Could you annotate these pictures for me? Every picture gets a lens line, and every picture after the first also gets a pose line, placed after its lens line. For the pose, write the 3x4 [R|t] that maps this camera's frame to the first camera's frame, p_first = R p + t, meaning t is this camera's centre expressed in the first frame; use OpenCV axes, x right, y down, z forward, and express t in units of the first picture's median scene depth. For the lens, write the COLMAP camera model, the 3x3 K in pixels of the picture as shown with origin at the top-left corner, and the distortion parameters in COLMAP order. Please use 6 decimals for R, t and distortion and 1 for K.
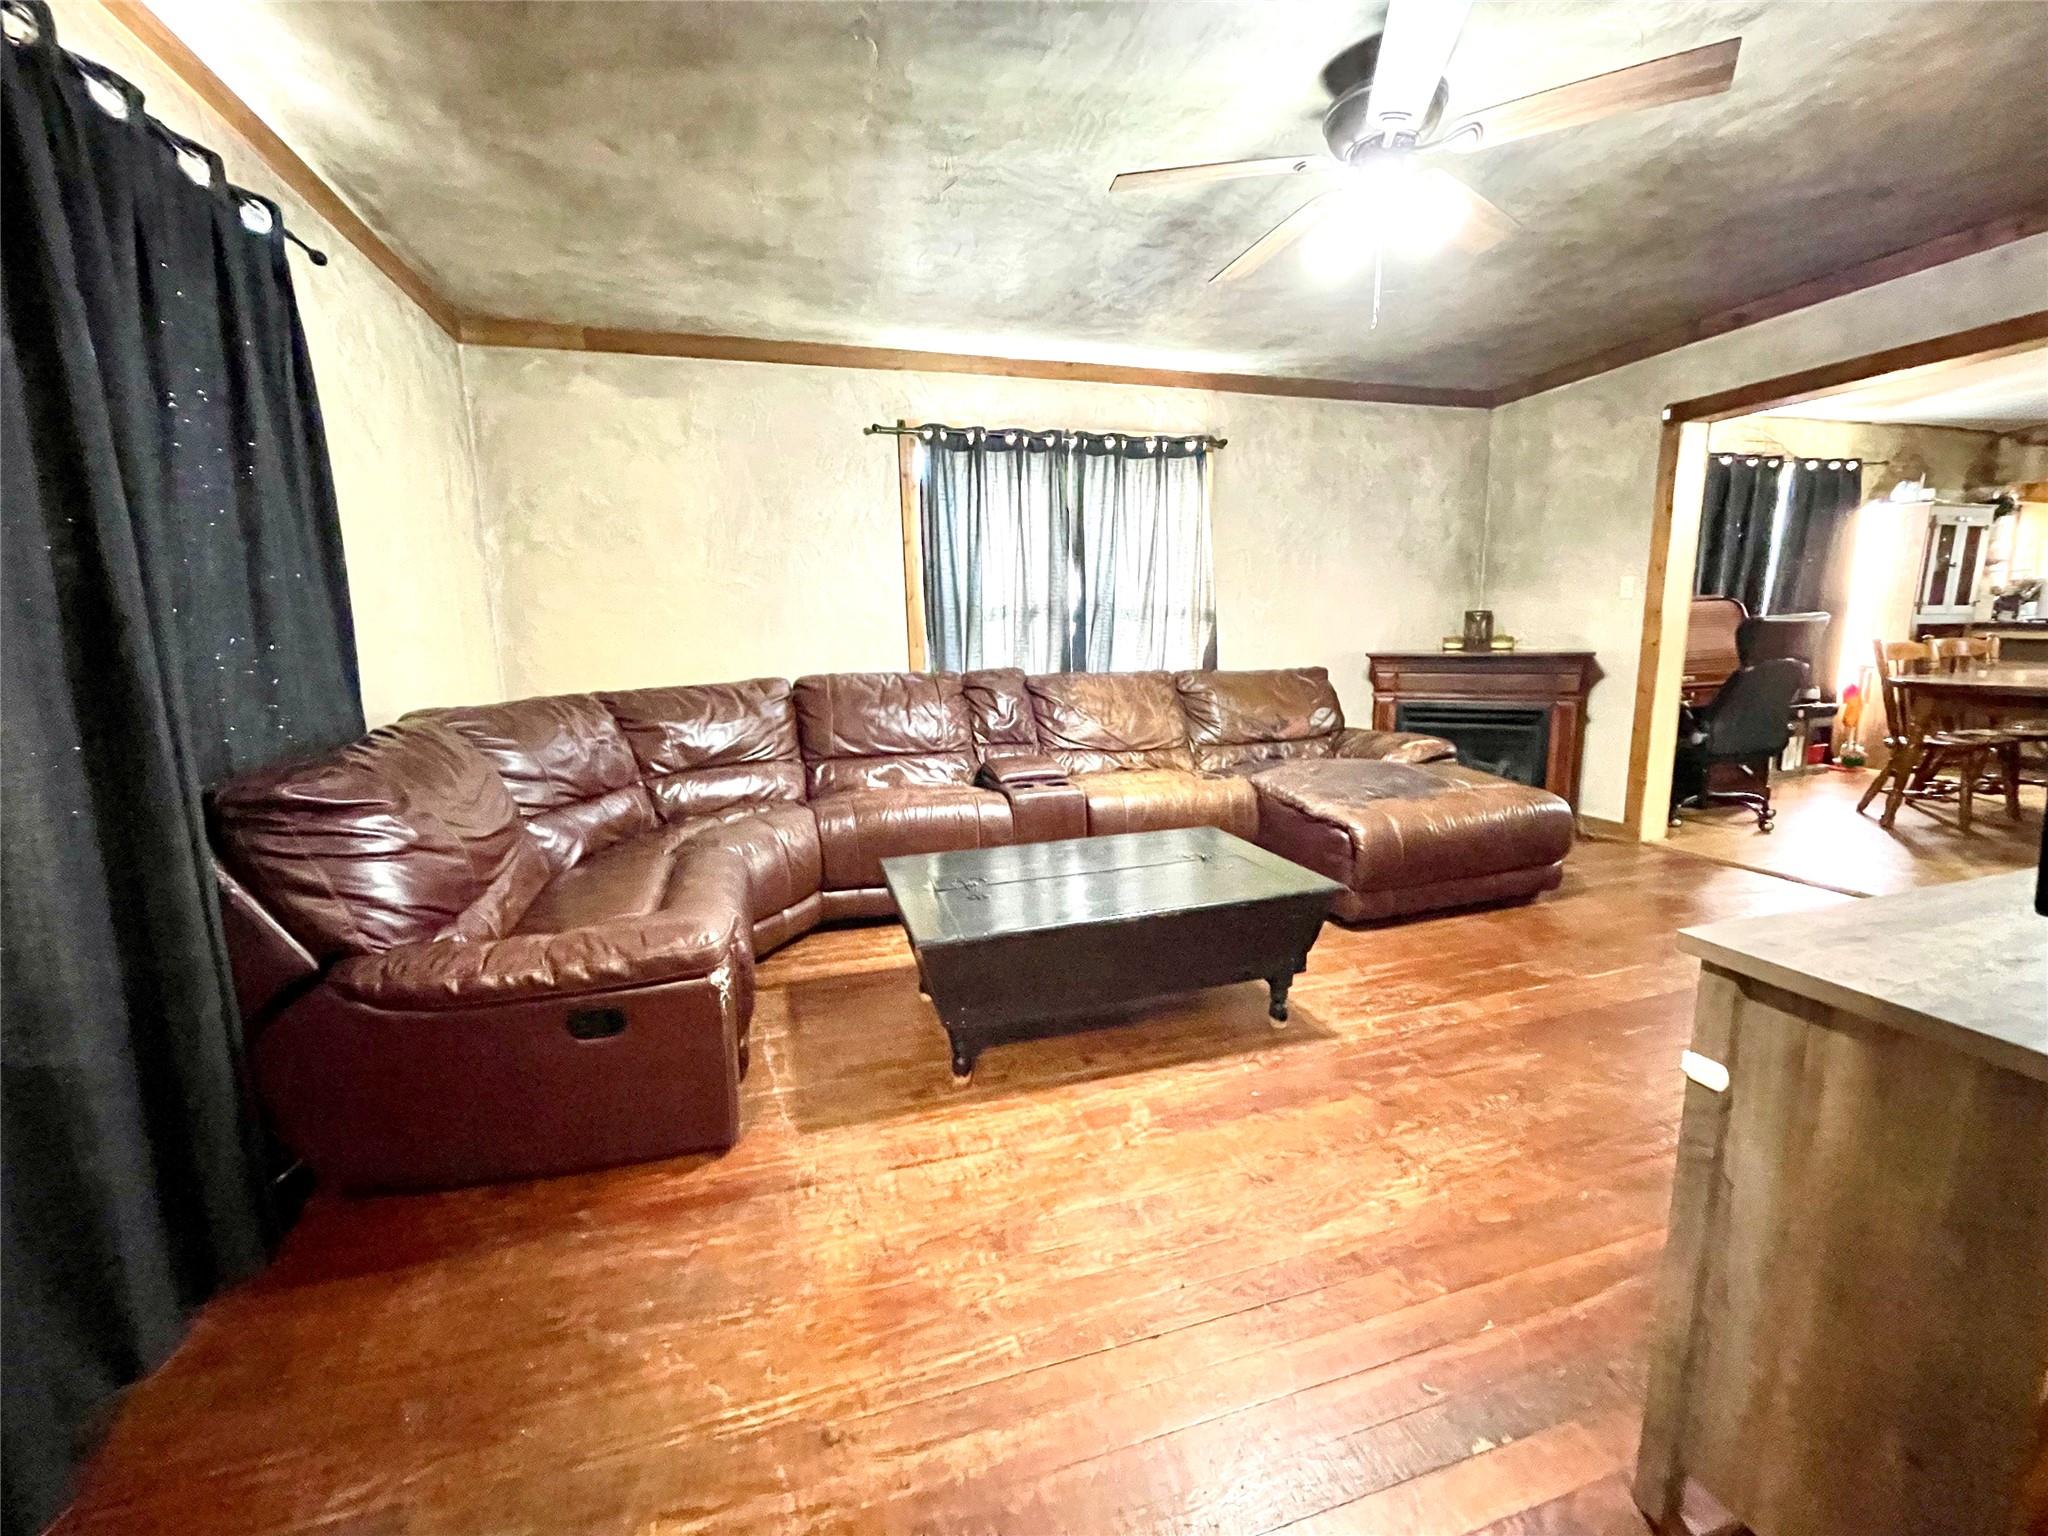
lens RADIAL K [[823.0, 0, 1013.2], [0, 823.0, 764.8], [0, 0, 1]] dist [-0.002105, 0.000419]
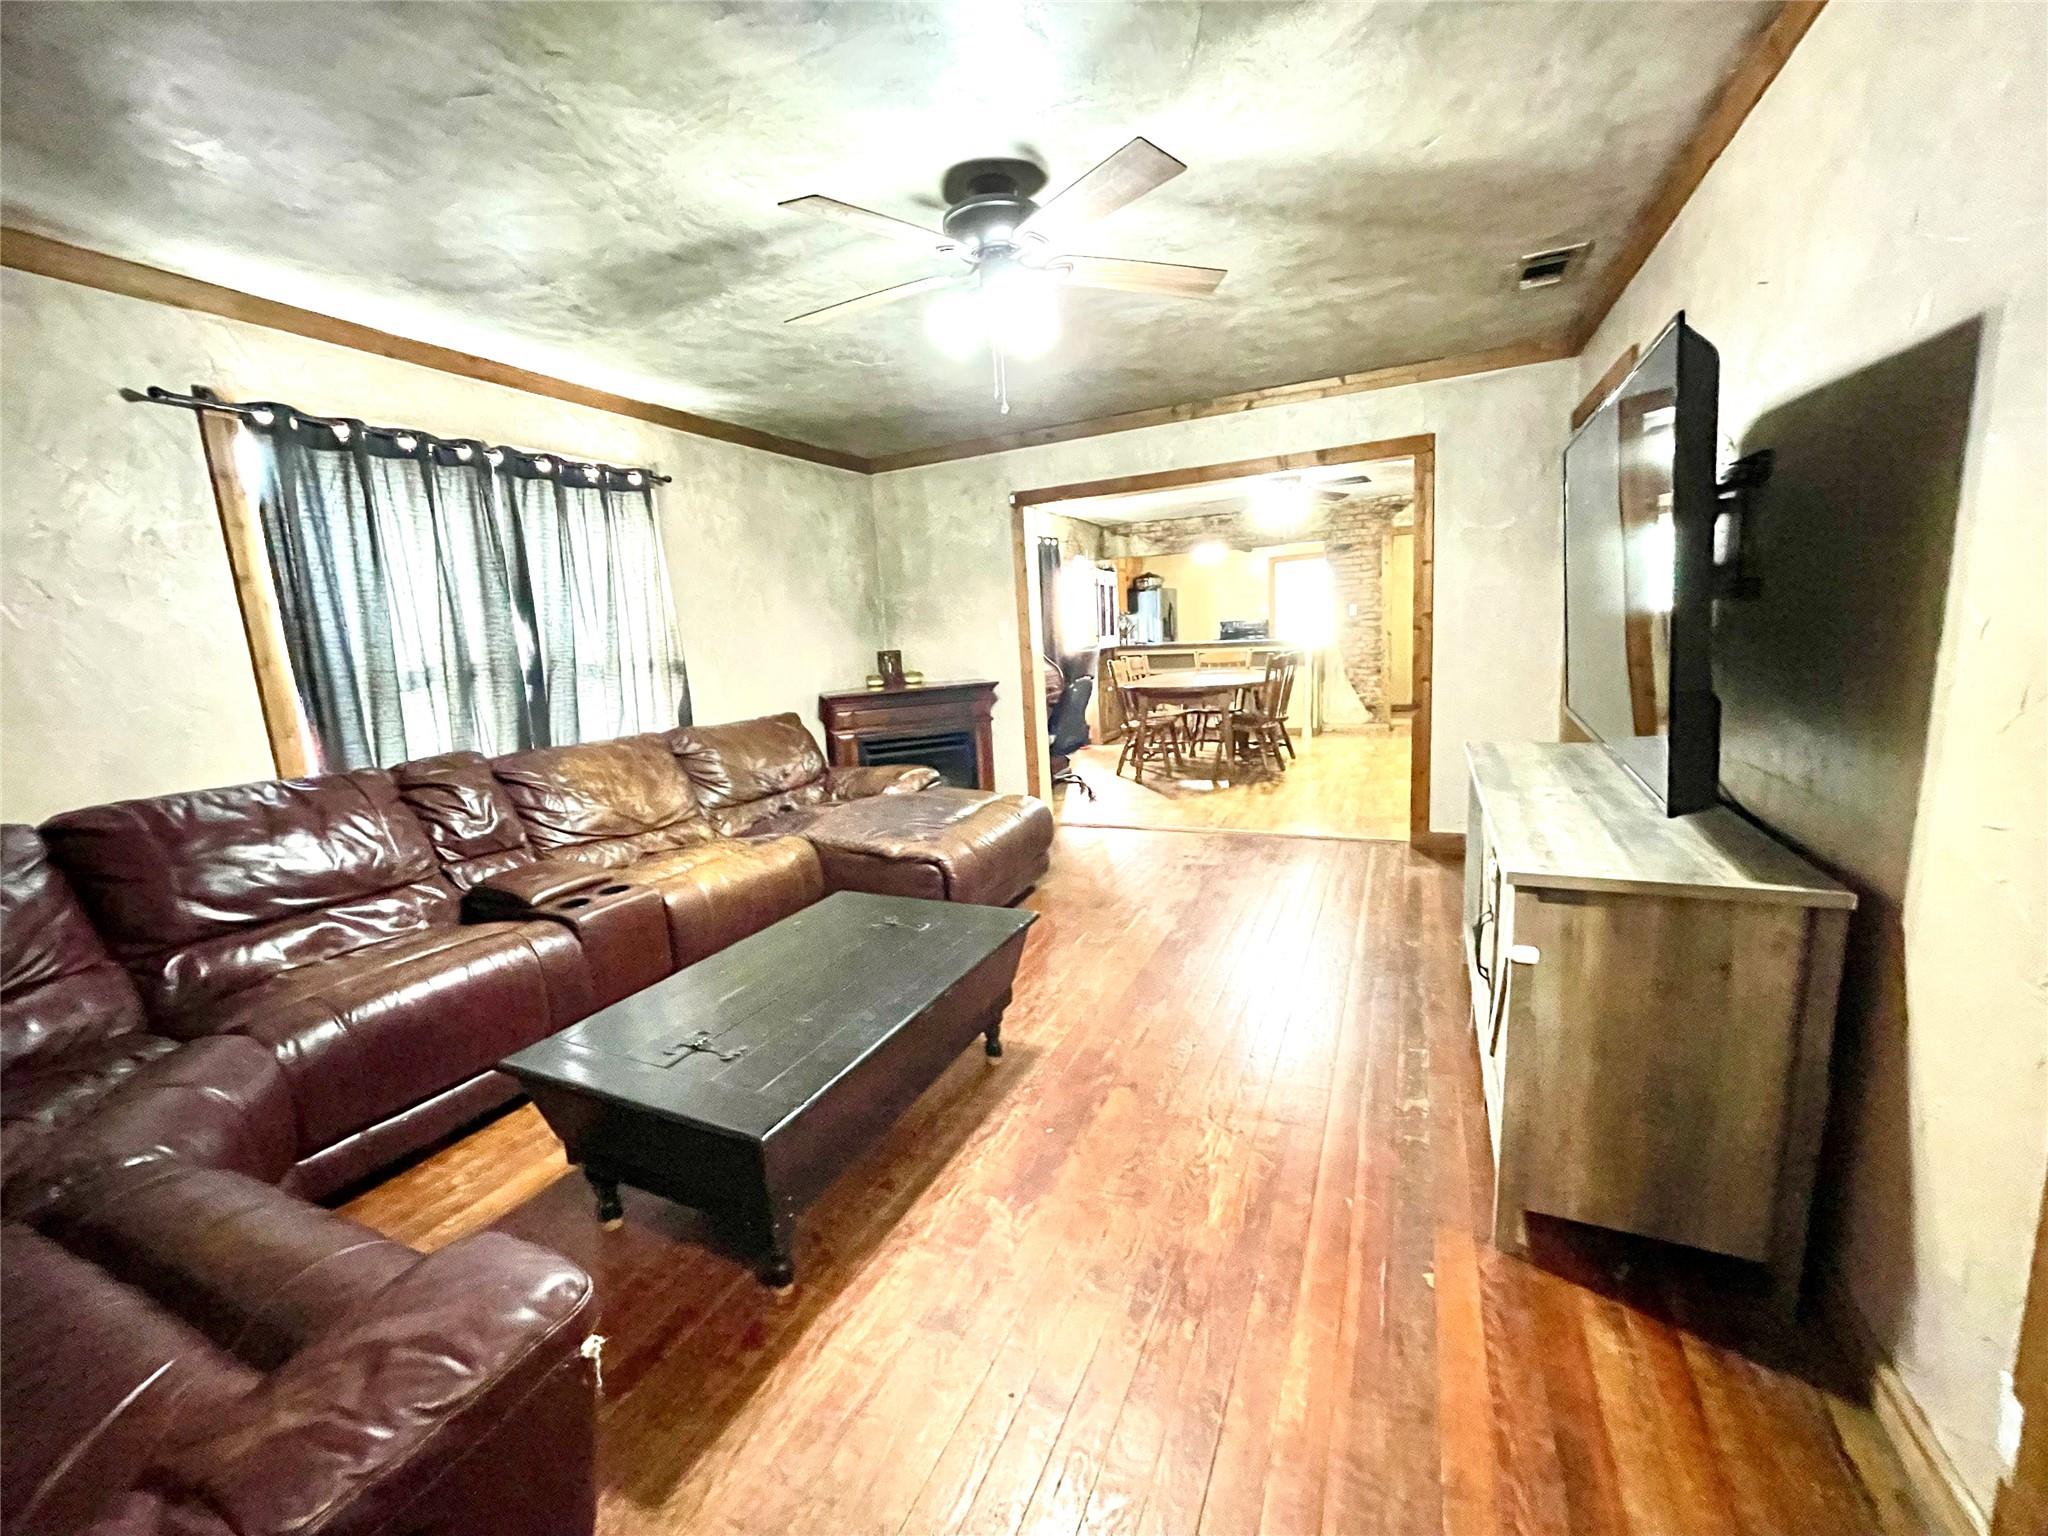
lens RADIAL K [[823.0, 0, 1015.3], [0, 823.0, 767.2], [0, 0, 1]] dist [-0.002105, 0.000419]
pose [[0.667620, -0.138451, 0.731515, -0.214321], [0.167375, 0.985316, 0.033732, -0.046465], [-0.725444, 0.099917, 0.680990, 0.138622]]
